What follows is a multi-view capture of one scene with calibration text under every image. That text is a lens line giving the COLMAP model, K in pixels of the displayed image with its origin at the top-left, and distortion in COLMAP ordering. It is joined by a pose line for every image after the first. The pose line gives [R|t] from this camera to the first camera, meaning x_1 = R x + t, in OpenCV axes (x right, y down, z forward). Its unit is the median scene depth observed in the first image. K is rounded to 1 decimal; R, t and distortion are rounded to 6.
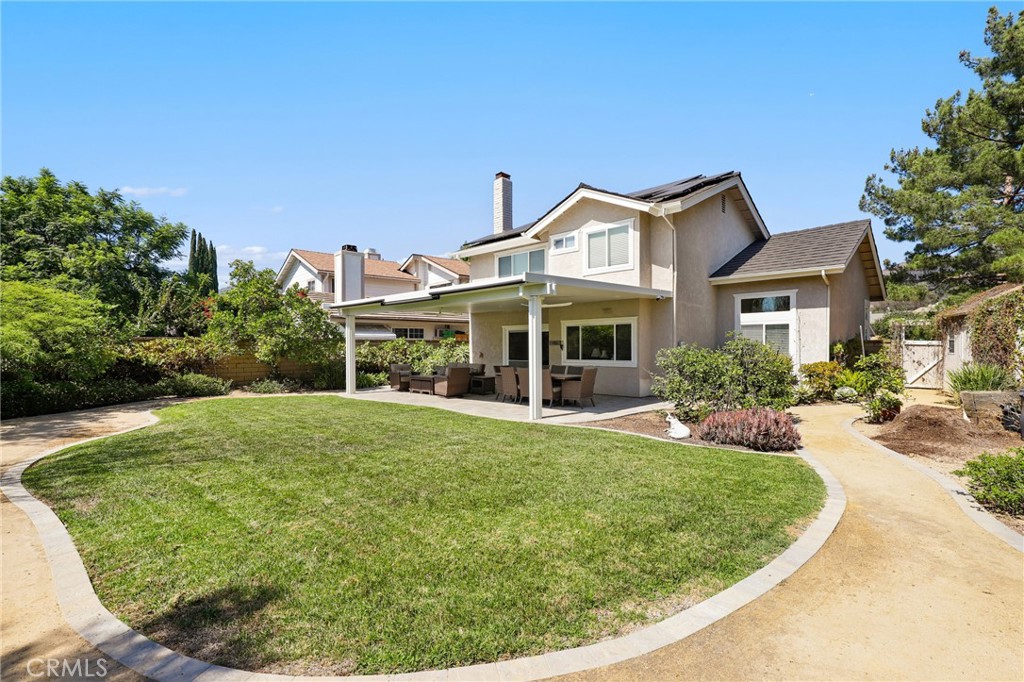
lens RADIAL K [[471.3, 0, 513.7], [0, 471.3, 348.5], [0, 0, 1]] dist [0.004675, -0.000552]
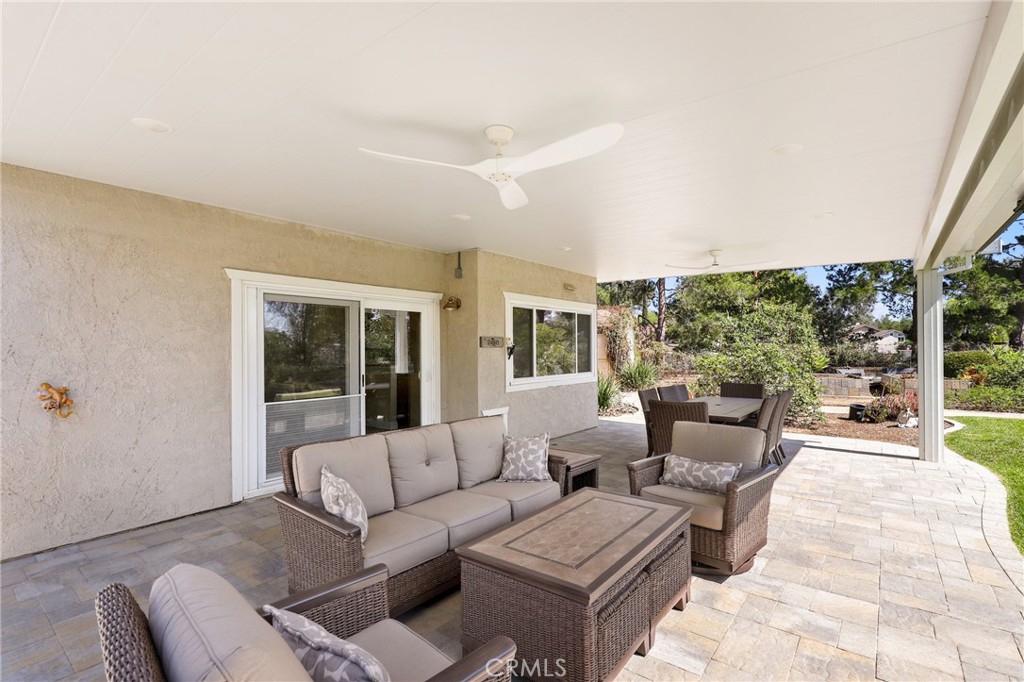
lens RADIAL K [[471.3, 0, 511.6], [0, 471.3, 342.6], [0, 0, 1]] dist [0.004675, -0.000552]
pose [[-0.102019, 0.017236, 0.994633, -0.224464], [0.008676, 0.999827, -0.016436, -0.002633], [-0.994745, 0.006953, -0.102150, 0.685914]]
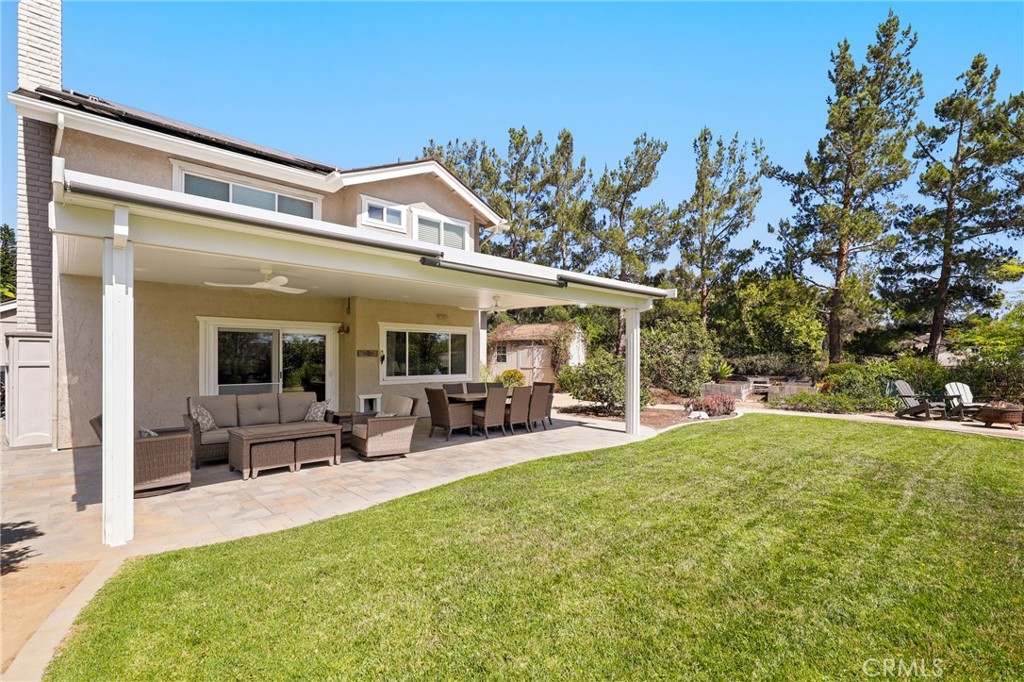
lens RADIAL K [[471.3, 0, 515.5], [0, 471.3, 352.2], [0, 0, 1]] dist [0.004675, -0.000552]
pose [[0.035563, 0.012634, 0.999288, -0.395745], [-0.001653, 0.999919, -0.012583, -0.003402], [-0.999366, -0.001205, 0.035581, 0.507938]]
